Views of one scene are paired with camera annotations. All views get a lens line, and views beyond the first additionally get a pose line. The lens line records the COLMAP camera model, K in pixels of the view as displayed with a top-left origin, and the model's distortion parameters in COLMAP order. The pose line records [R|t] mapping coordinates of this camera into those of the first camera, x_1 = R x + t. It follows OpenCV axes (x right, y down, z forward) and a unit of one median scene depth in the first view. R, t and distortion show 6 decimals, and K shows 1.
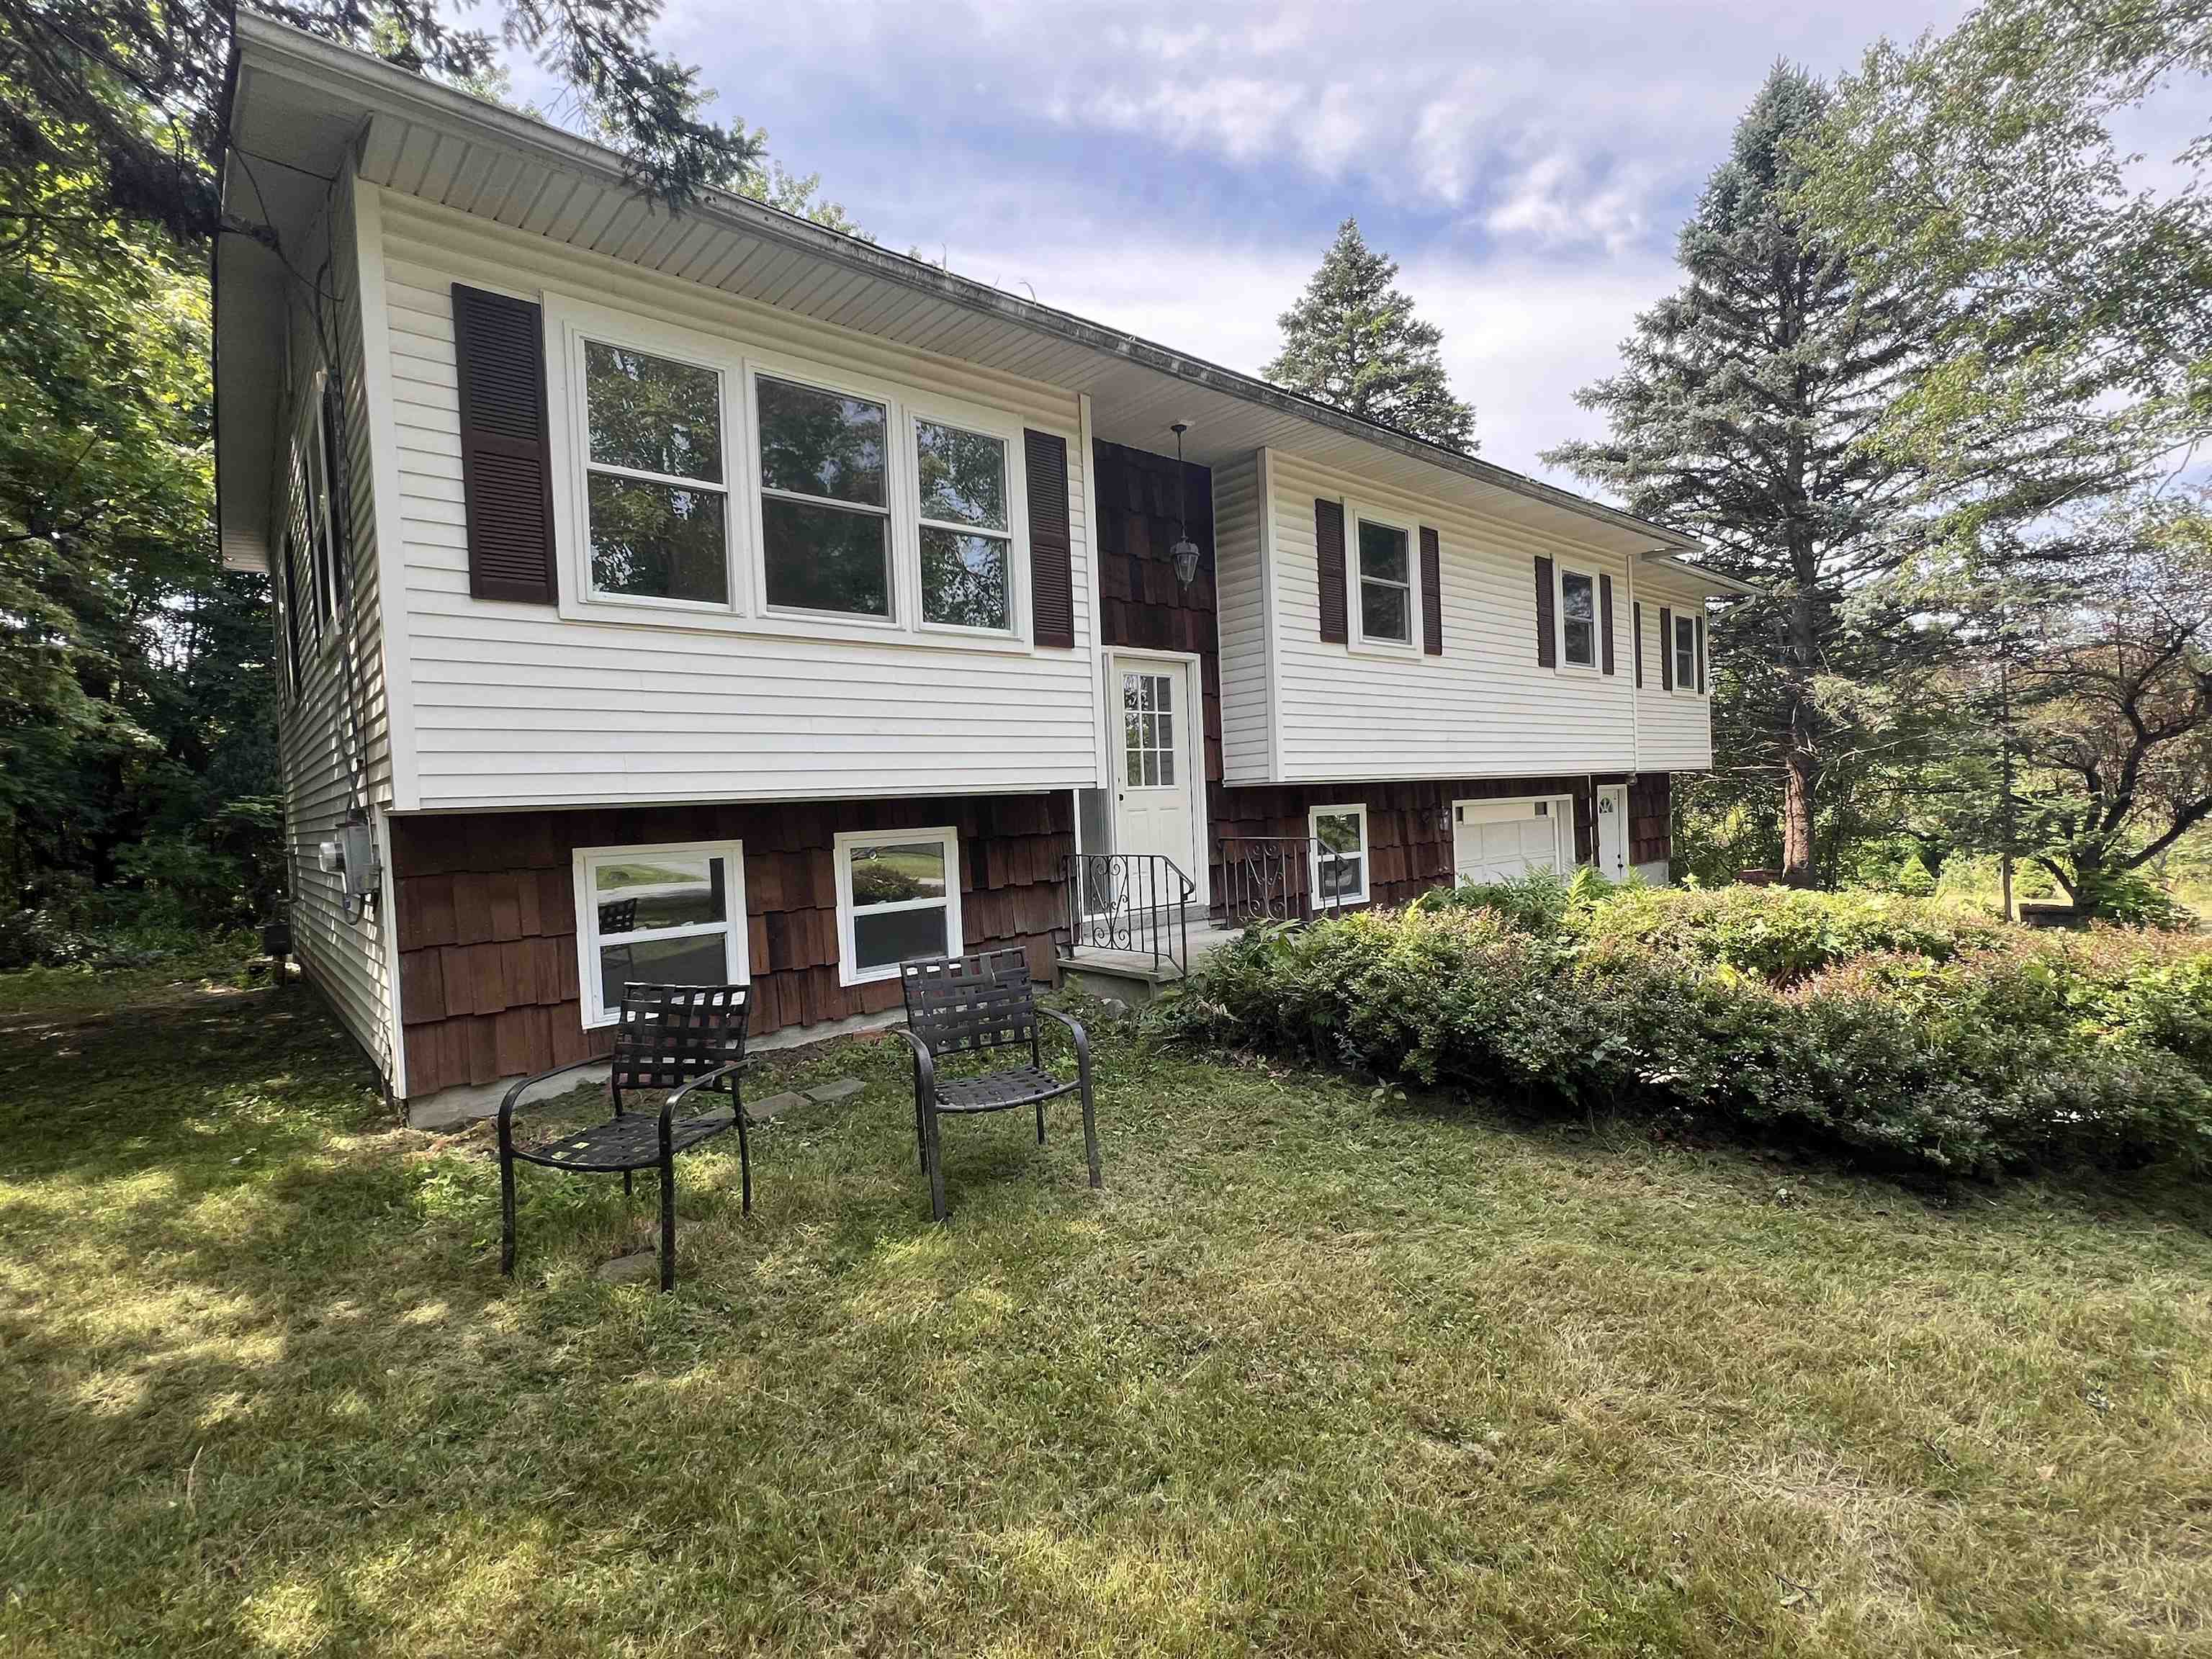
lens RADIAL K [[1043.8, 0, 1121.5], [0, 1043.8, 823.9], [0, 0, 1]] dist [-0.001571, -0.000092]
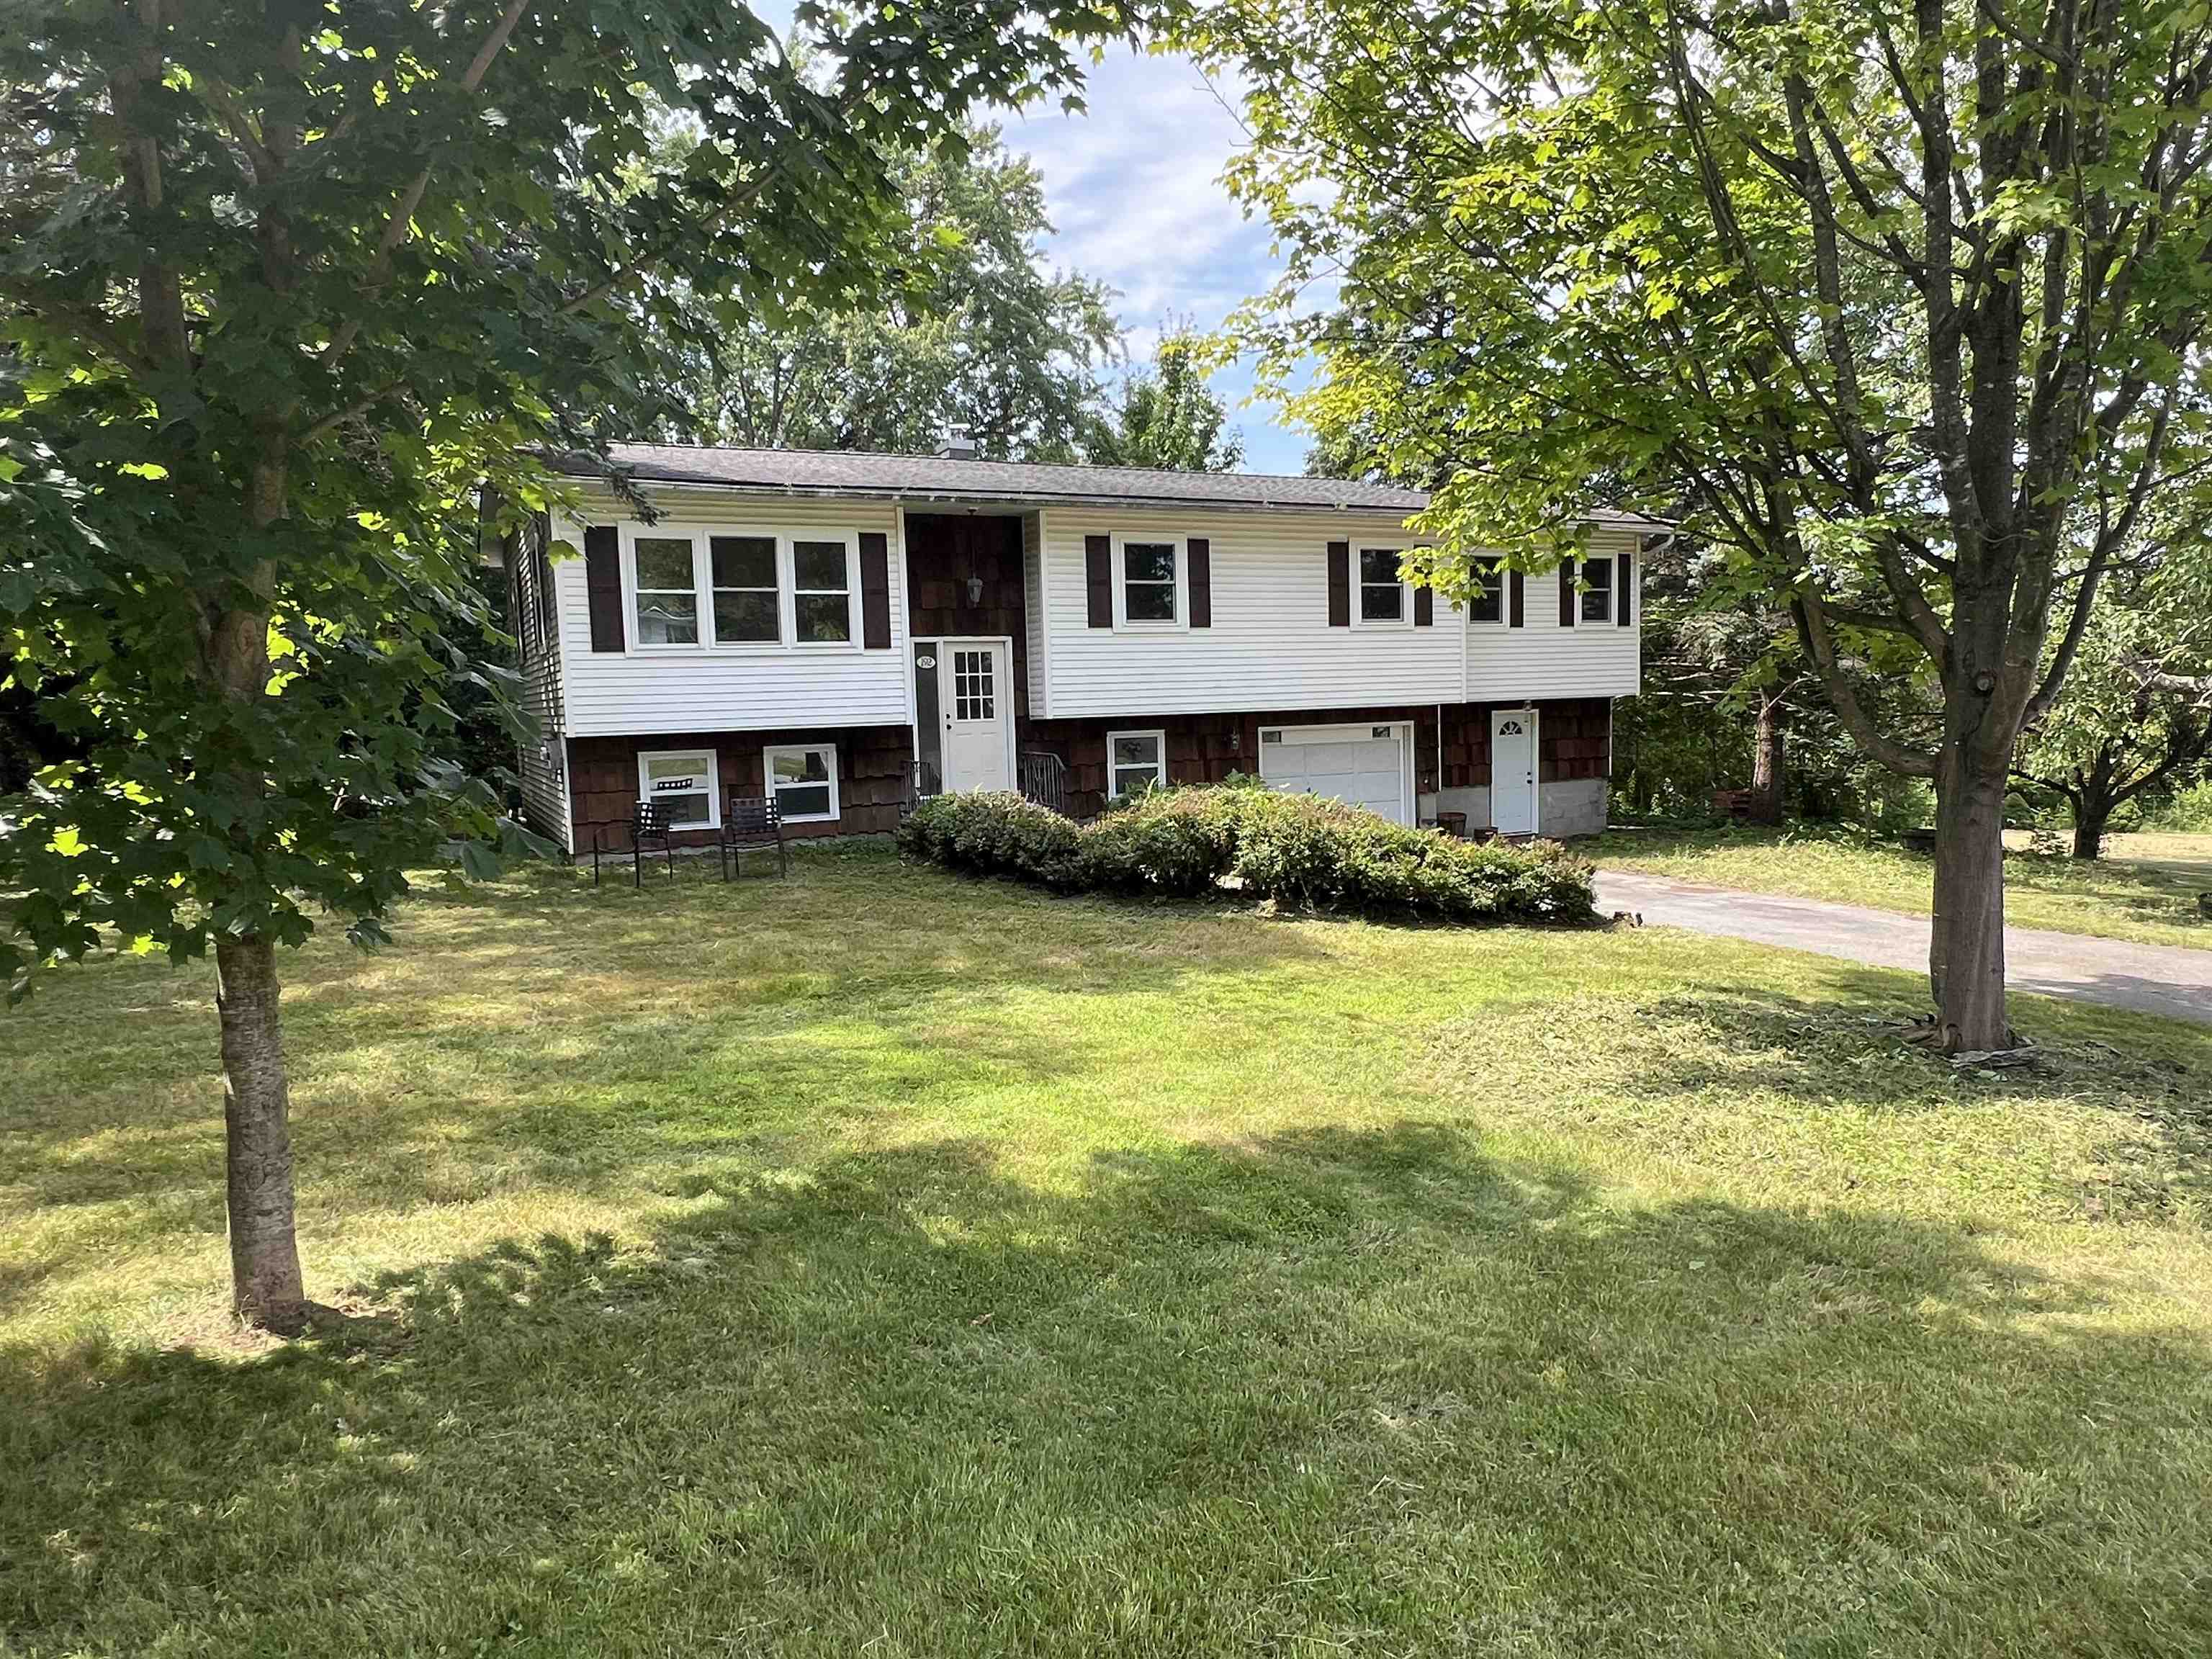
lens RADIAL K [[1407.5, 0, 1105.3], [0, 1407.5, 833.3], [0, 0, 1]] dist [-0.005969, 0.000075]
pose [[0.965441, 0.036949, -0.257991, 0.790025], [-0.015282, 0.996222, 0.085490, -0.050015], [0.260175, -0.078593, 0.962358, -1.067259]]
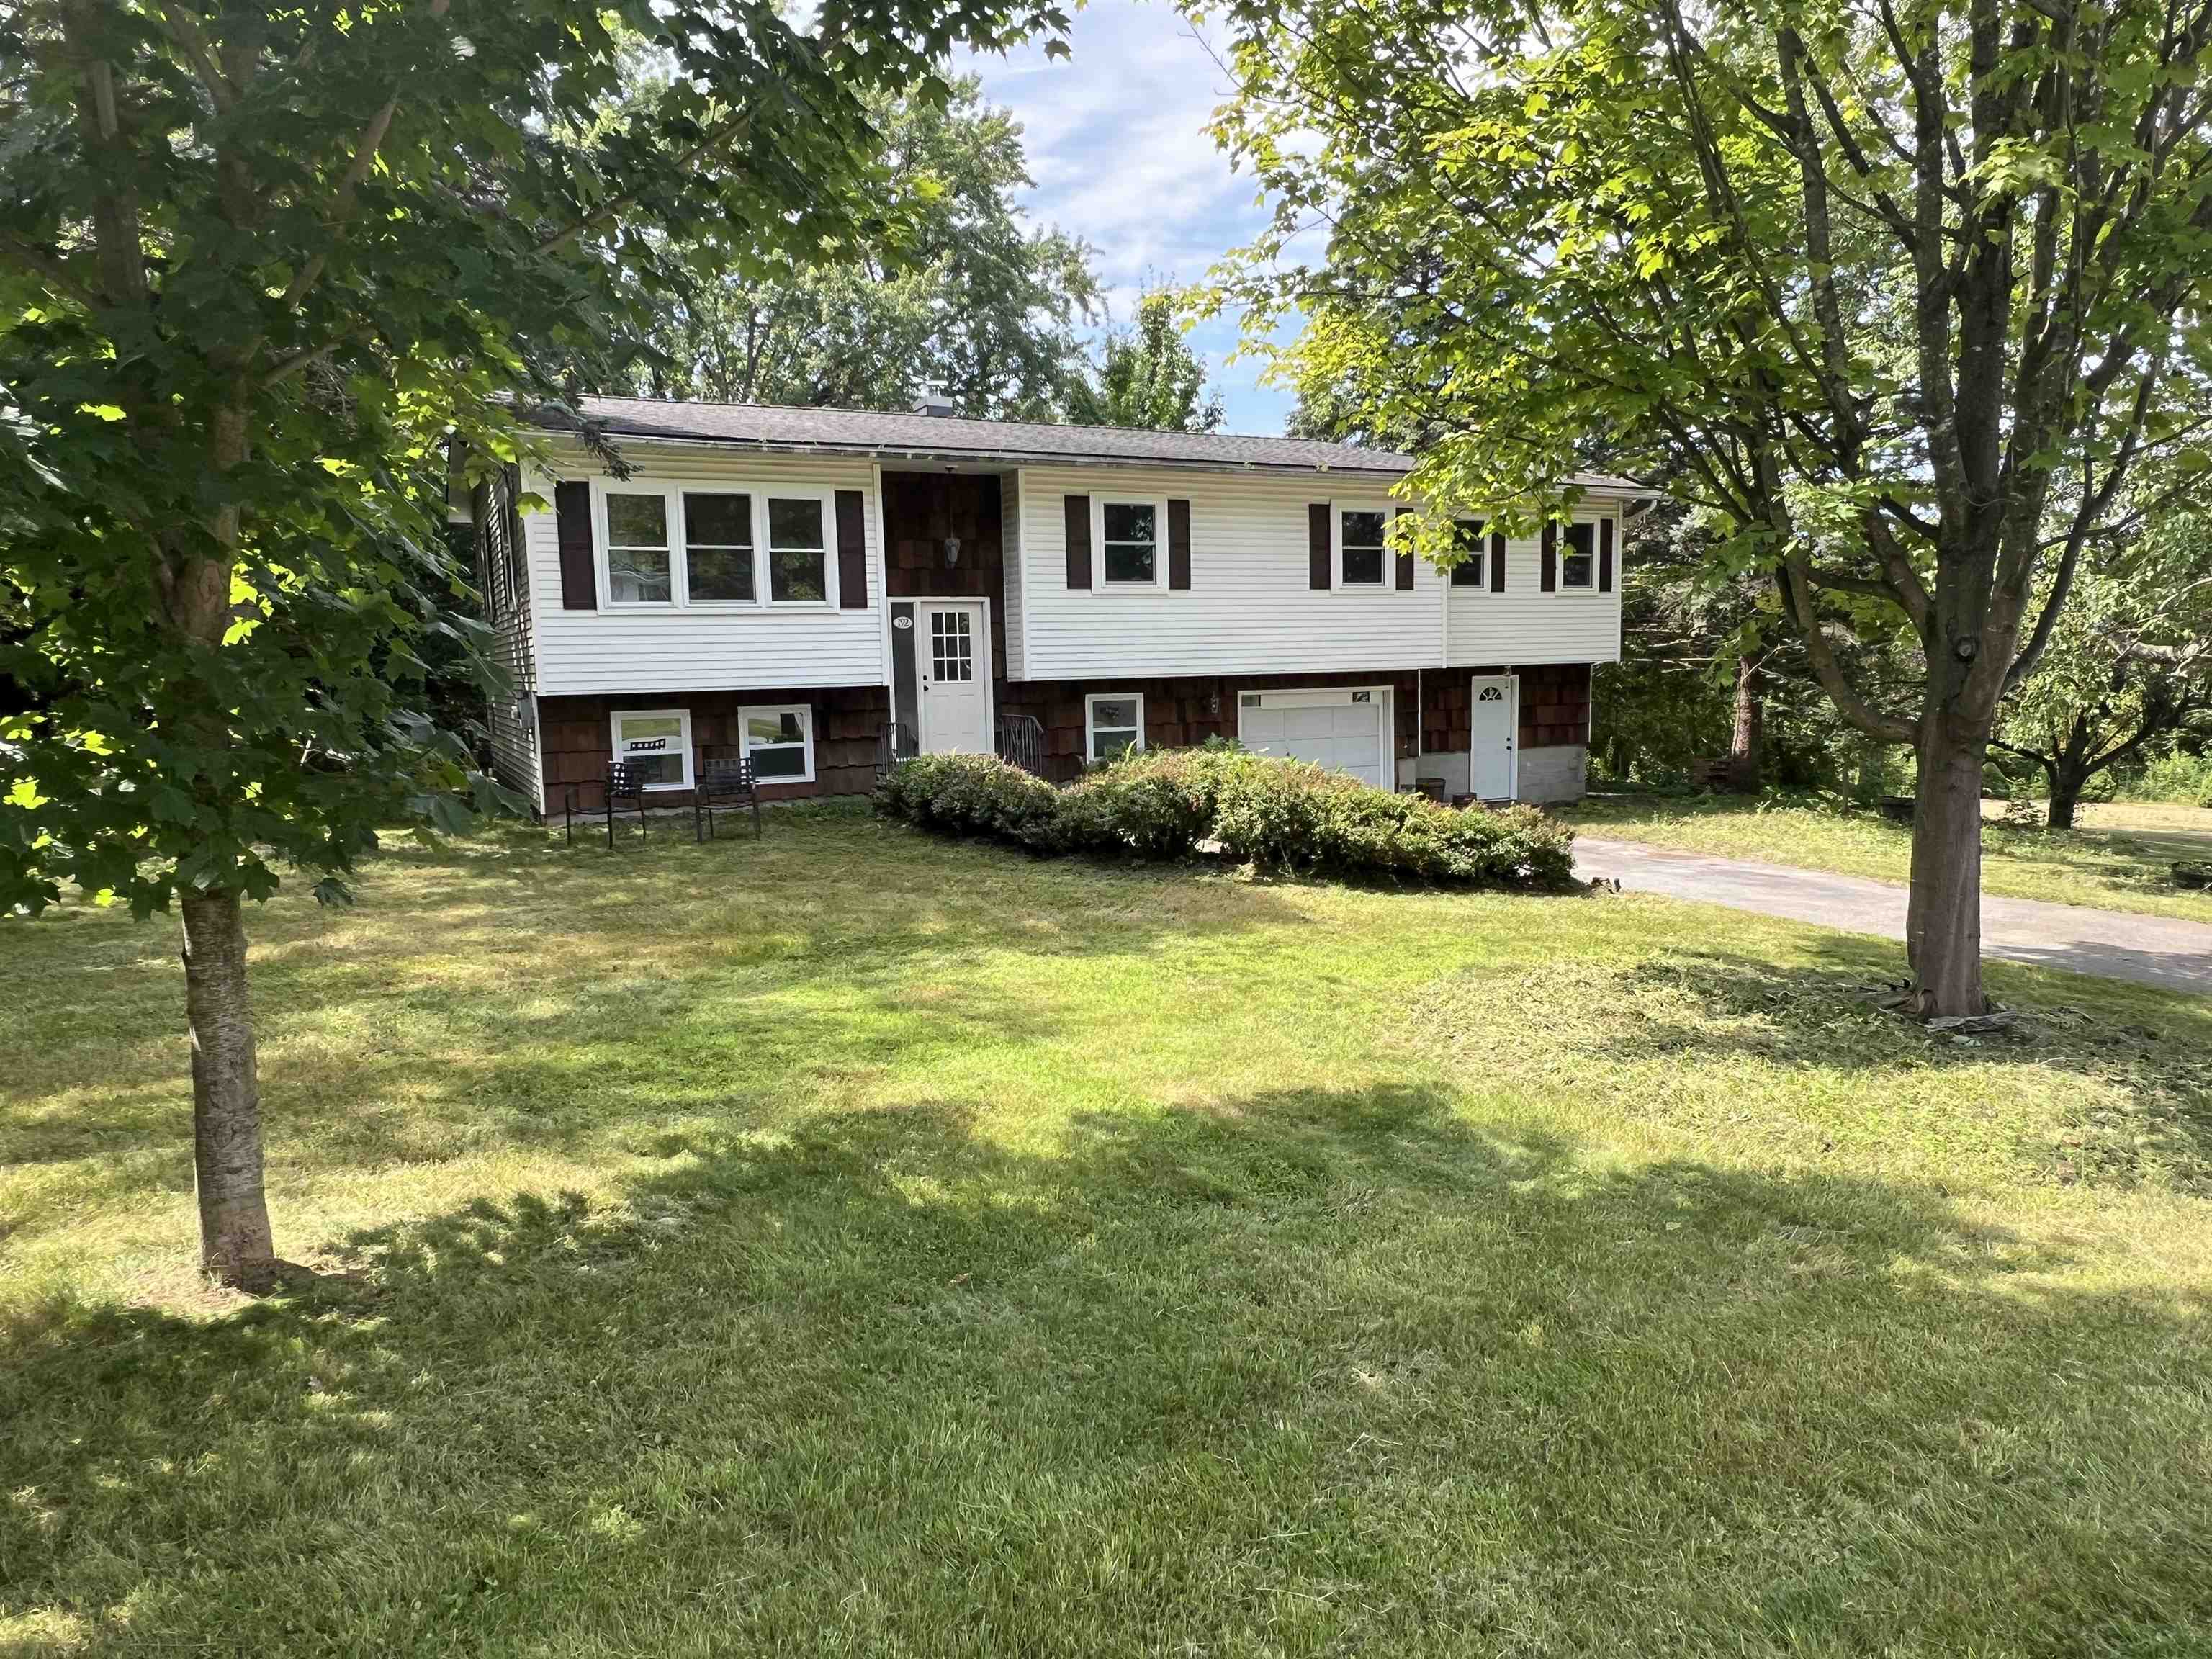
lens RADIAL K [[1414.4, 0, 1103.0], [0, 1414.4, 832.3], [0, 0, 1]] dist [-0.005503, -0.000681]
pose [[0.968873, 0.048432, -0.242775, 0.788228], [-0.022343, 0.993781, 0.109085, -0.047566], [0.246549, -0.100265, 0.963930, -1.065582]]
